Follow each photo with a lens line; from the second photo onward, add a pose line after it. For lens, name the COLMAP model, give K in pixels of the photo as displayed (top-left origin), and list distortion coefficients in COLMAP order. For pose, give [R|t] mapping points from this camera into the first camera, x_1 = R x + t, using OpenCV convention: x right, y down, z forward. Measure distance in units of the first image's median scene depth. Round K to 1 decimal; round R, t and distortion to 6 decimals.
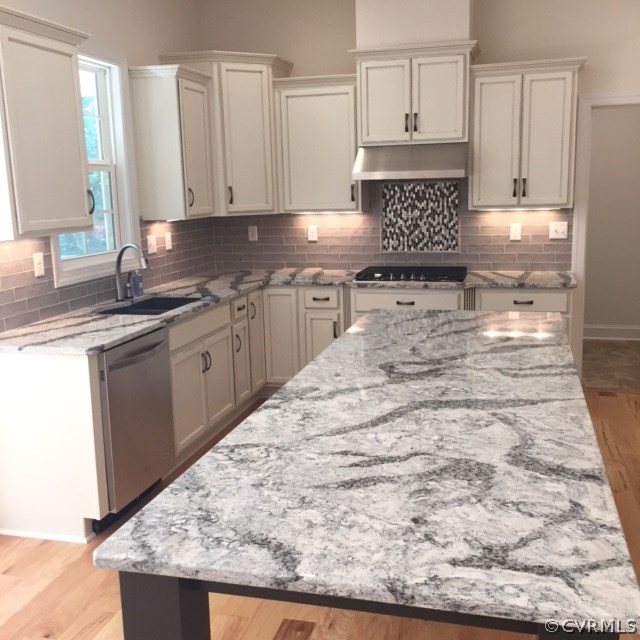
lens RADIAL K [[725.0, 0, 320.9], [0, 725.0, 322.6], [0, 0, 1]] dist [0.066910, -0.038955]
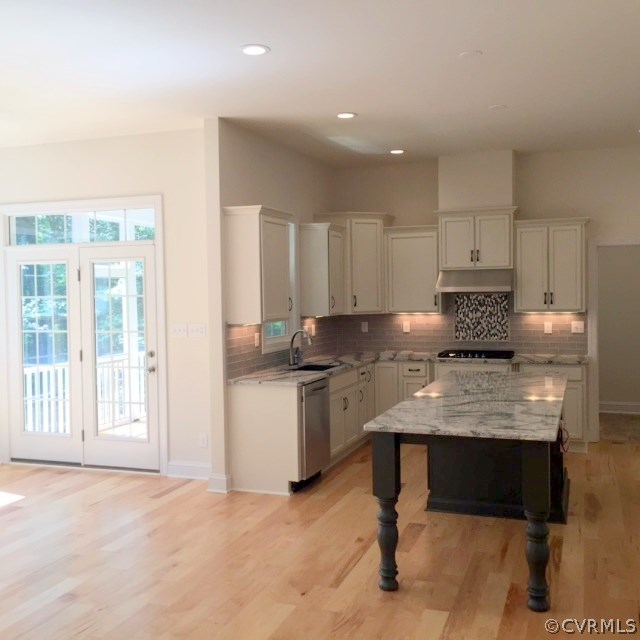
lens RADIAL K [[725.0, 0, 320.9], [0, 725.0, 322.6], [0, 0, 1]] dist [0.066910, -0.038955]
pose [[0.996428, 0.013040, -0.083433, -0.067788], [-0.024909, 0.989433, -0.142836, 0.089157], [0.080689, 0.144404, 0.986223, -0.502623]]
